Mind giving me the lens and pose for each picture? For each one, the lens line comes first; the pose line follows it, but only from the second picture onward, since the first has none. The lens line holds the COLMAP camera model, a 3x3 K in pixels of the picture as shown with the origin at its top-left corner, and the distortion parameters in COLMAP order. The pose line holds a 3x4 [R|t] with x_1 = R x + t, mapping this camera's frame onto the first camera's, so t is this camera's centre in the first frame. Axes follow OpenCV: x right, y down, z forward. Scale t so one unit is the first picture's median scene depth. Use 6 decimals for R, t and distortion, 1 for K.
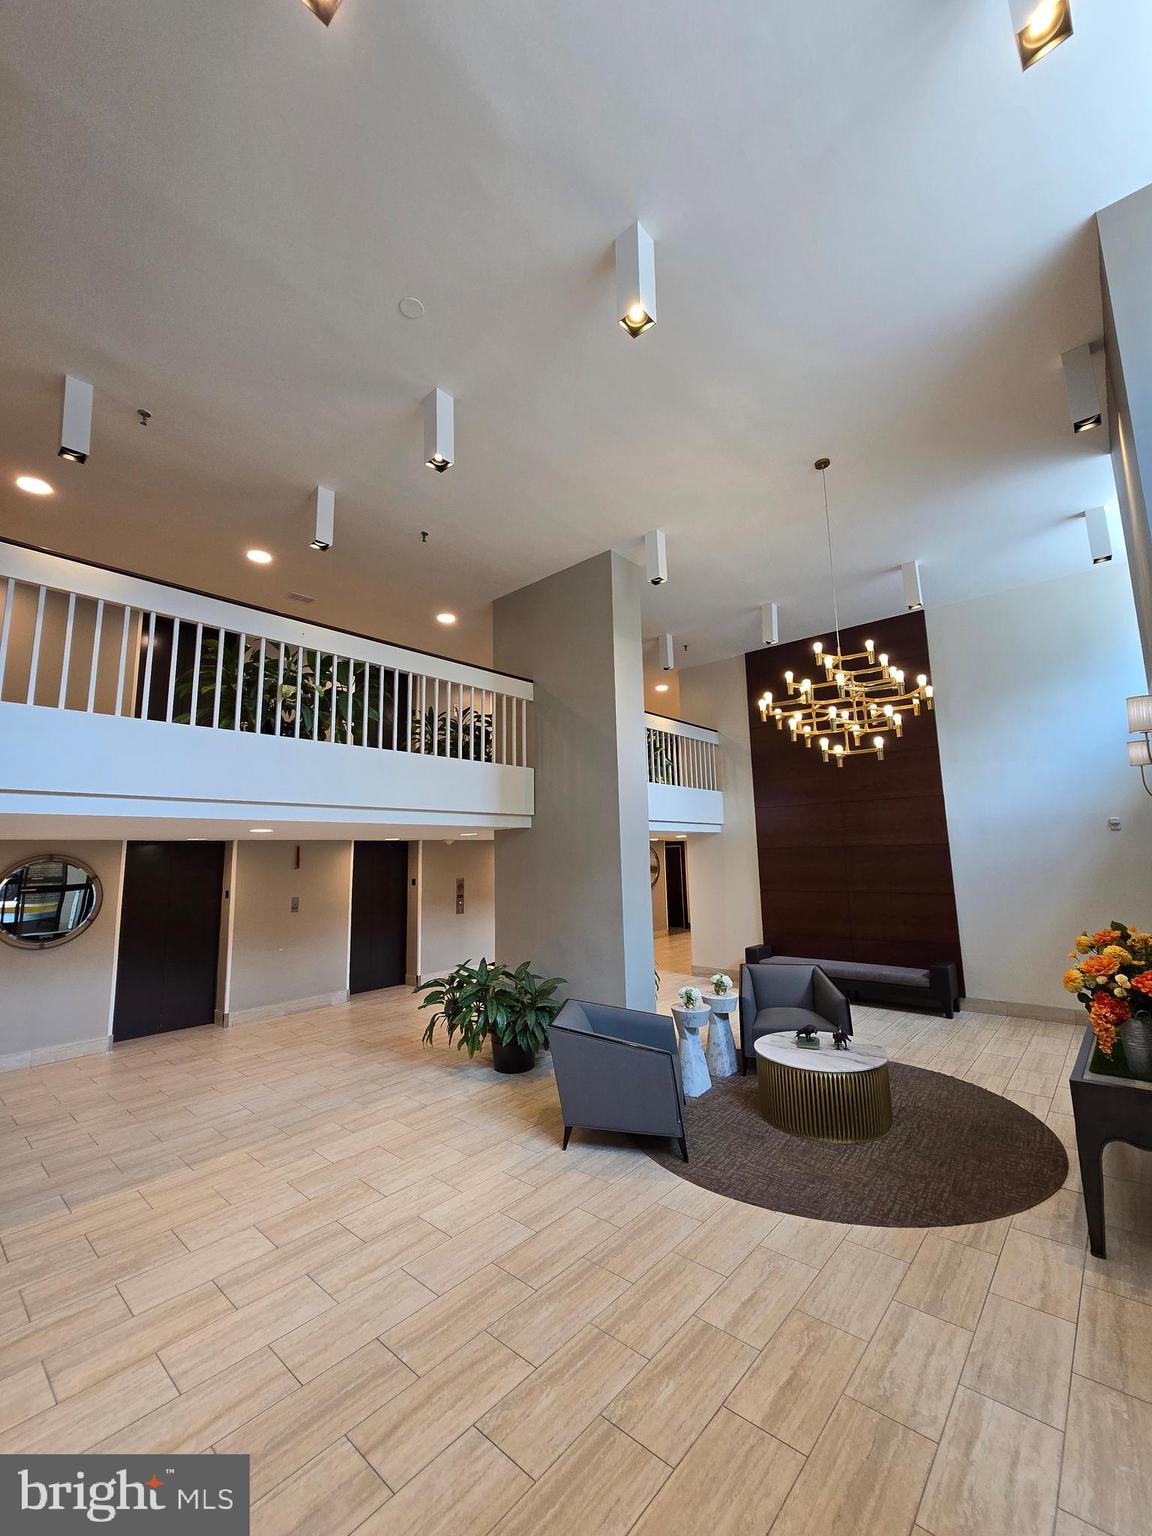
lens RADIAL K [[628.9, 0, 576.9], [0, 628.9, 762.6], [0, 0, 1]] dist [-0.007523, 0.000093]
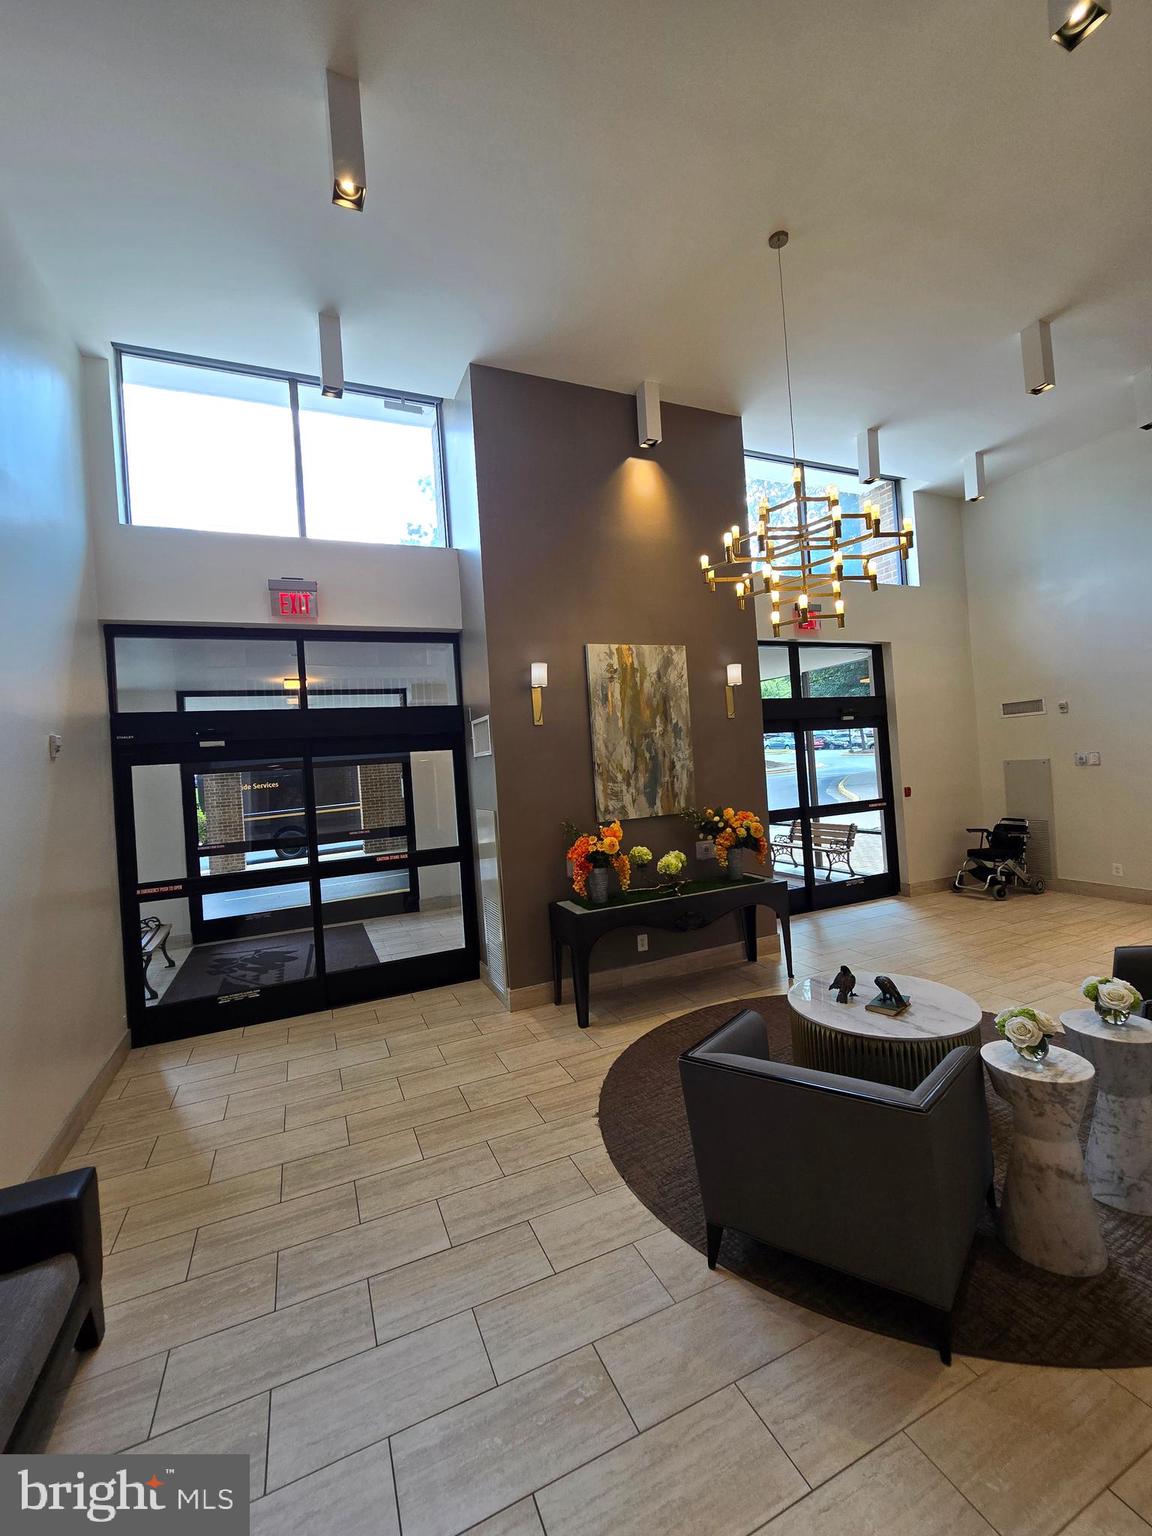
lens RADIAL K [[628.9, 0, 573.9], [0, 628.9, 768.2], [0, 0, 1]] dist [-0.007523, 0.000093]
pose [[-0.900563, 0.087482, 0.425833, 0.758374], [0.029372, 0.989549, -0.141175, 0.580455], [-0.433733, -0.114629, -0.893720, 3.701249]]
